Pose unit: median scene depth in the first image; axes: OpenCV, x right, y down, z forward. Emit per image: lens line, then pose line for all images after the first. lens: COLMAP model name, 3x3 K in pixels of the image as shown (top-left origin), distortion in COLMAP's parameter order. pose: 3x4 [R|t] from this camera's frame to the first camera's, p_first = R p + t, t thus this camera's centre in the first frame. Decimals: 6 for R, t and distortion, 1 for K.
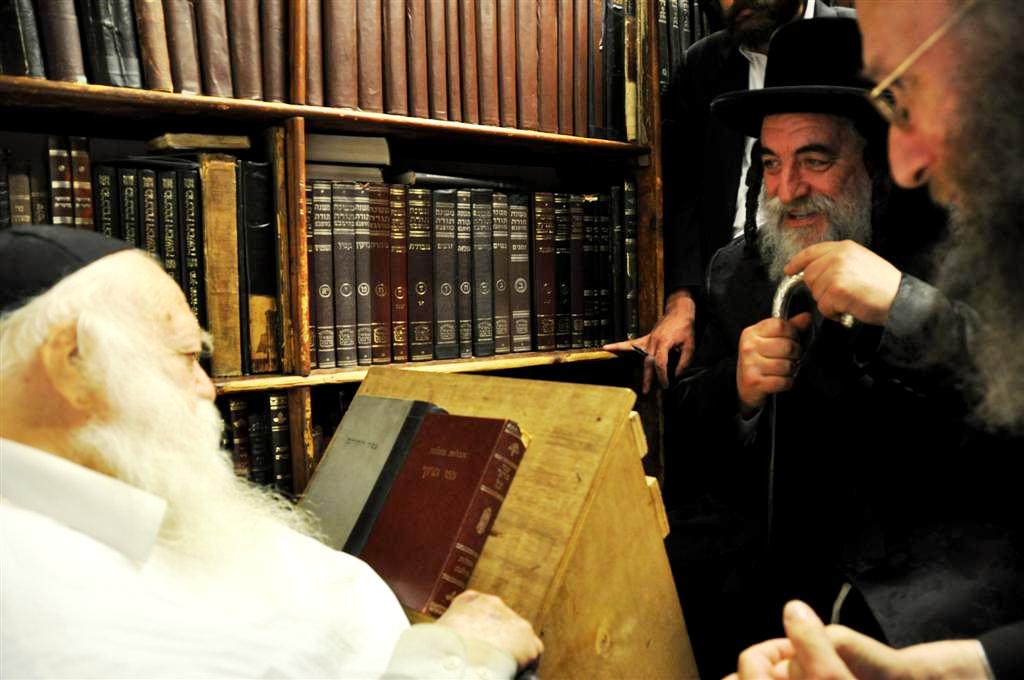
lens RADIAL K [[807.7, 0, 511.1], [0, 807.7, 347.9], [0, 0, 1]] dist [-0.159760, 0.099722]
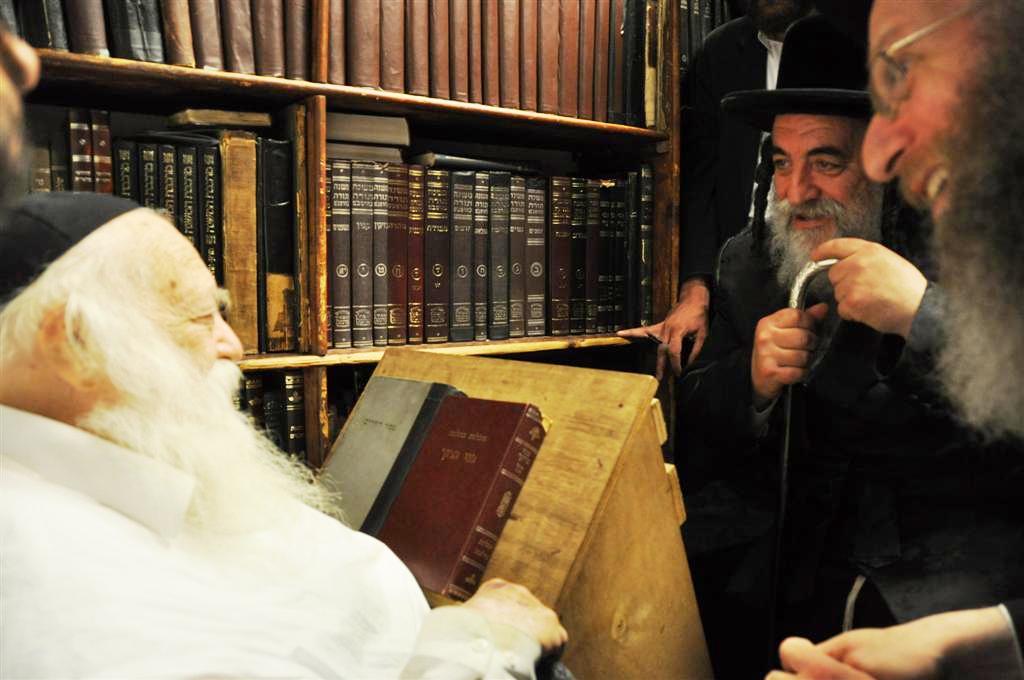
lens RADIAL K [[807.7, 0, 511.1], [0, 807.7, 347.9], [0, 0, 1]] dist [-0.159760, 0.099722]
pose [[0.999747, 0.022489, -0.001040, -0.020197], [-0.022462, 0.999523, 0.021202, -0.000981], [0.001516, -0.021174, 0.999775, -0.000107]]
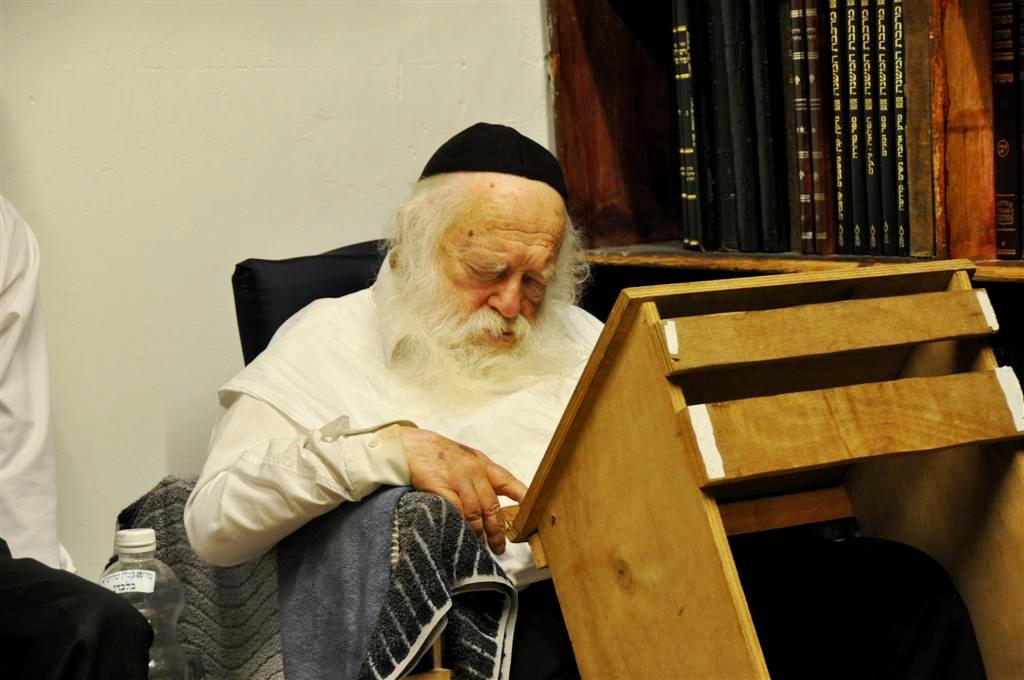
lens RADIAL K [[3318.0, 0, 512.0], [0, 3318.0, 340.0], [0, 0, 1]] dist [0.826547, 2.533305]
pose [[-0.054575, 0.103585, -0.993122, 2.753755], [-0.021562, 0.994250, 0.104887, -0.205905], [0.998277, 0.027138, -0.052028, 0.774451]]
